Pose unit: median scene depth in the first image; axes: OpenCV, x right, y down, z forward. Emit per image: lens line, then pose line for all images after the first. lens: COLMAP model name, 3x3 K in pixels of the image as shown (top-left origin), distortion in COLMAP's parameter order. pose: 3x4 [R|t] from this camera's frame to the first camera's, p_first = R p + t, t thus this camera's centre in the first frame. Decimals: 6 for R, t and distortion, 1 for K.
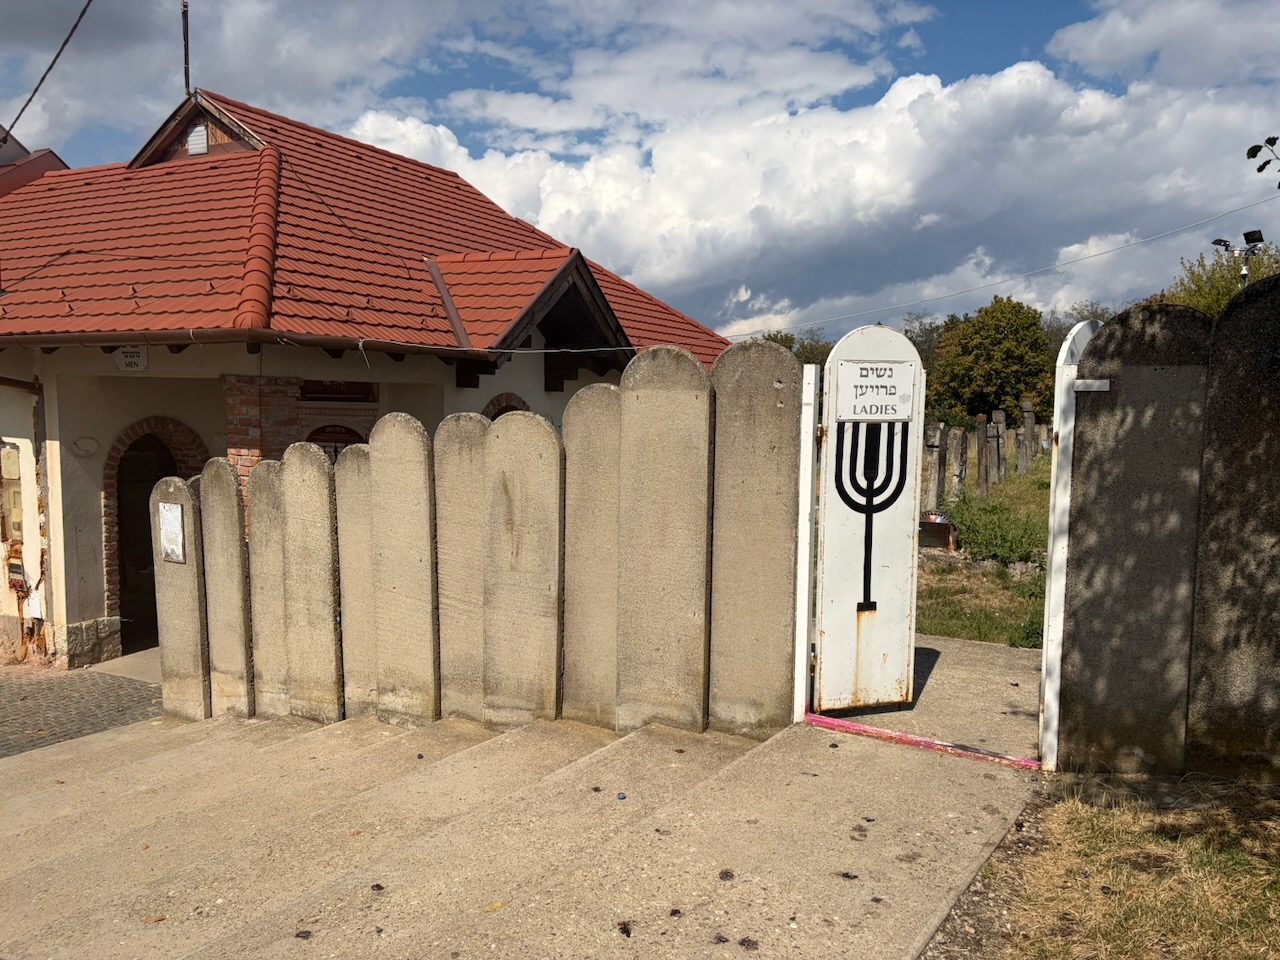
lens RADIAL K [[951.2, 0, 640.8], [0, 951.2, 483.6], [0, 0, 1]] dist [0.004335, 0.000511]
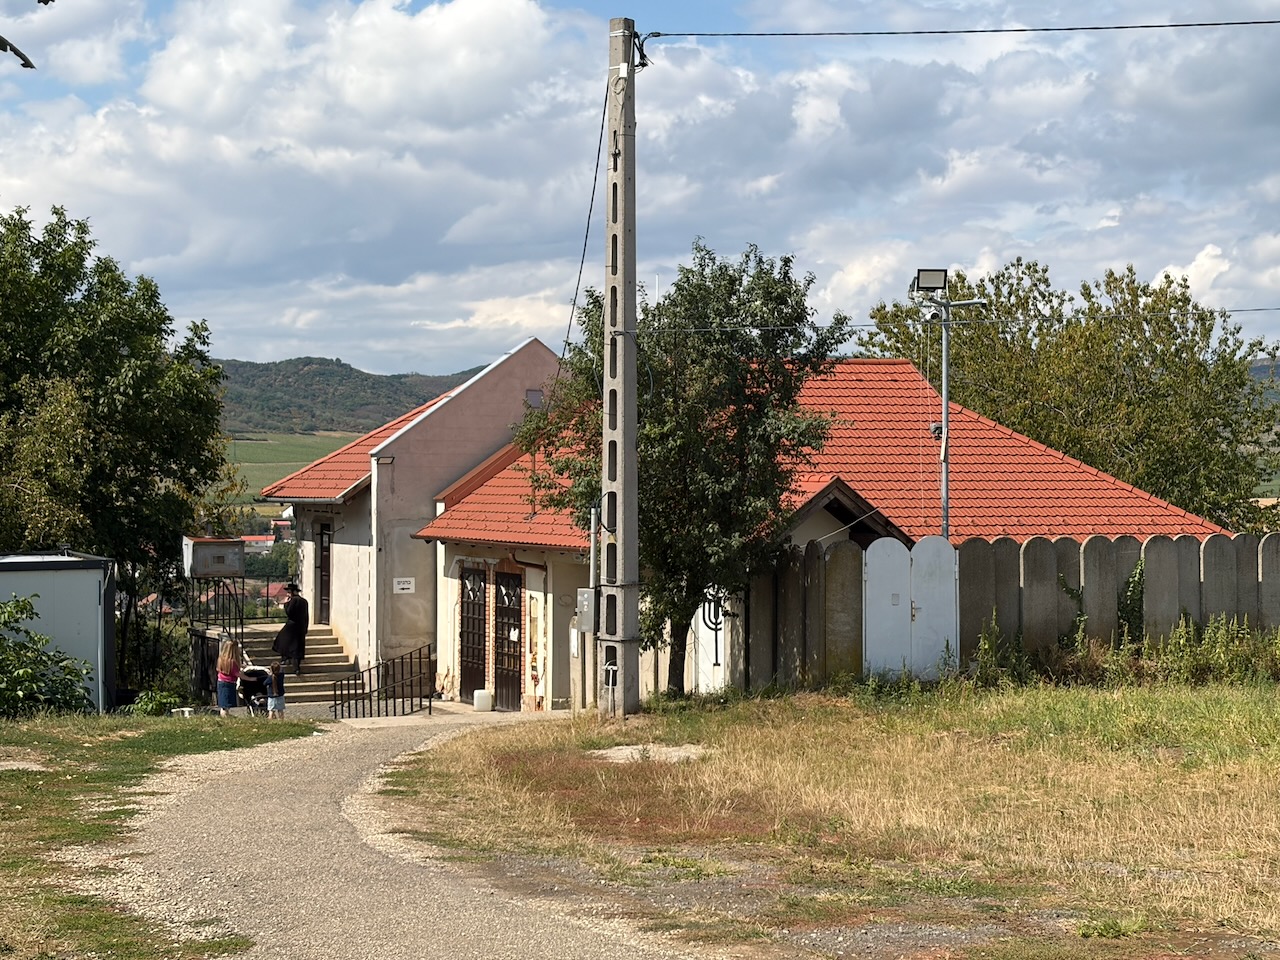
lens RADIAL K [[2386.4, 0, 640.0], [0, 2386.4, 479.4], [0, 0, 1]] dist [0.006866, 0.000000]
pose [[0.787559, -0.009961, -0.616159, 4.414539], [-0.045521, 0.996197, -0.074289, 0.118408], [0.614556, 0.086556, 0.784110, -4.717512]]
